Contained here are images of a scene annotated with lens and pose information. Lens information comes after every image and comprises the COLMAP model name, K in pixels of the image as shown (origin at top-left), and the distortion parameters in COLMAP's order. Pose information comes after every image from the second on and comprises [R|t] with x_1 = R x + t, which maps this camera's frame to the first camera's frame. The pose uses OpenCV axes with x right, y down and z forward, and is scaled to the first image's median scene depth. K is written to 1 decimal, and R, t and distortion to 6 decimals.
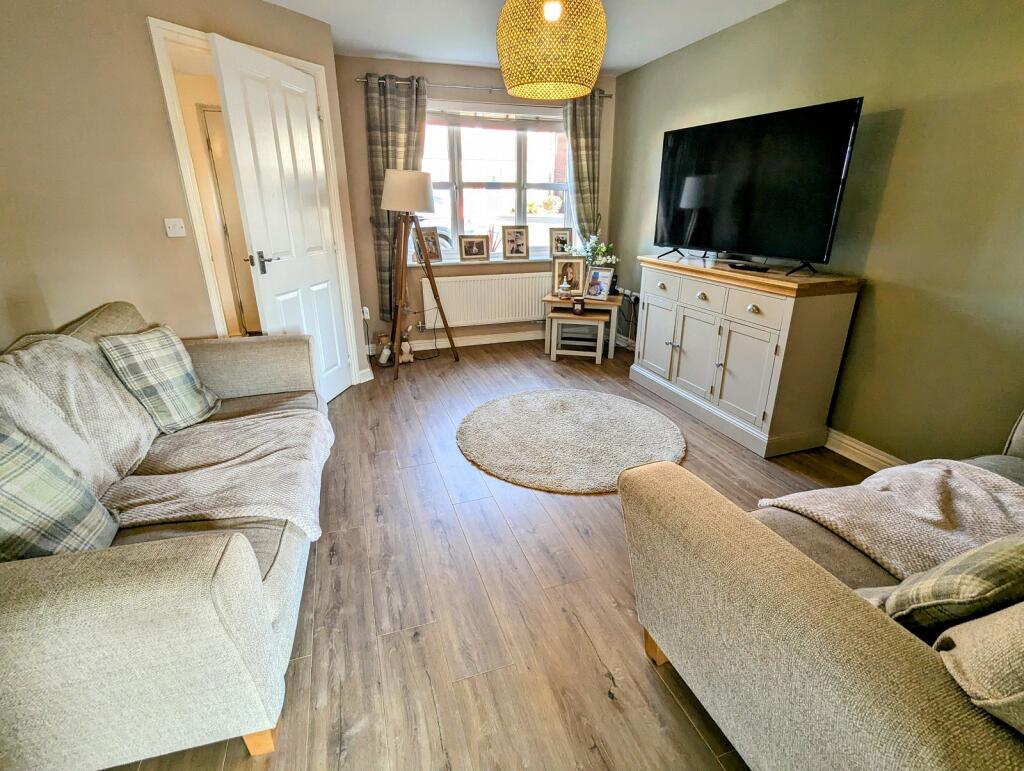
lens RADIAL K [[486.6, 0, 511.0], [0, 486.6, 382.8], [0, 0, 1]] dist [-0.001953, -0.000855]
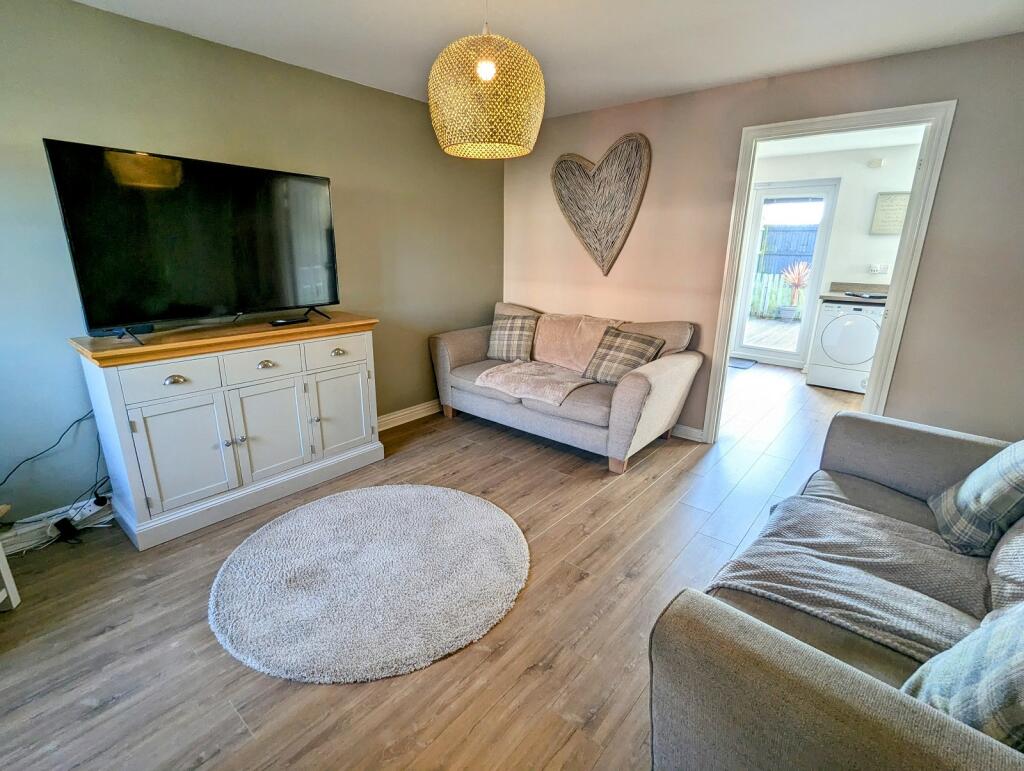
lens RADIAL K [[486.6, 0, 511.7], [0, 486.6, 388.9], [0, 0, 1]] dist [-0.001953, -0.000855]
pose [[-0.528397, -0.249017, 0.811657, -0.561790], [0.274268, 0.854691, 0.440772, -0.416874], [-0.803476, 0.455514, -0.383319, 1.039916]]
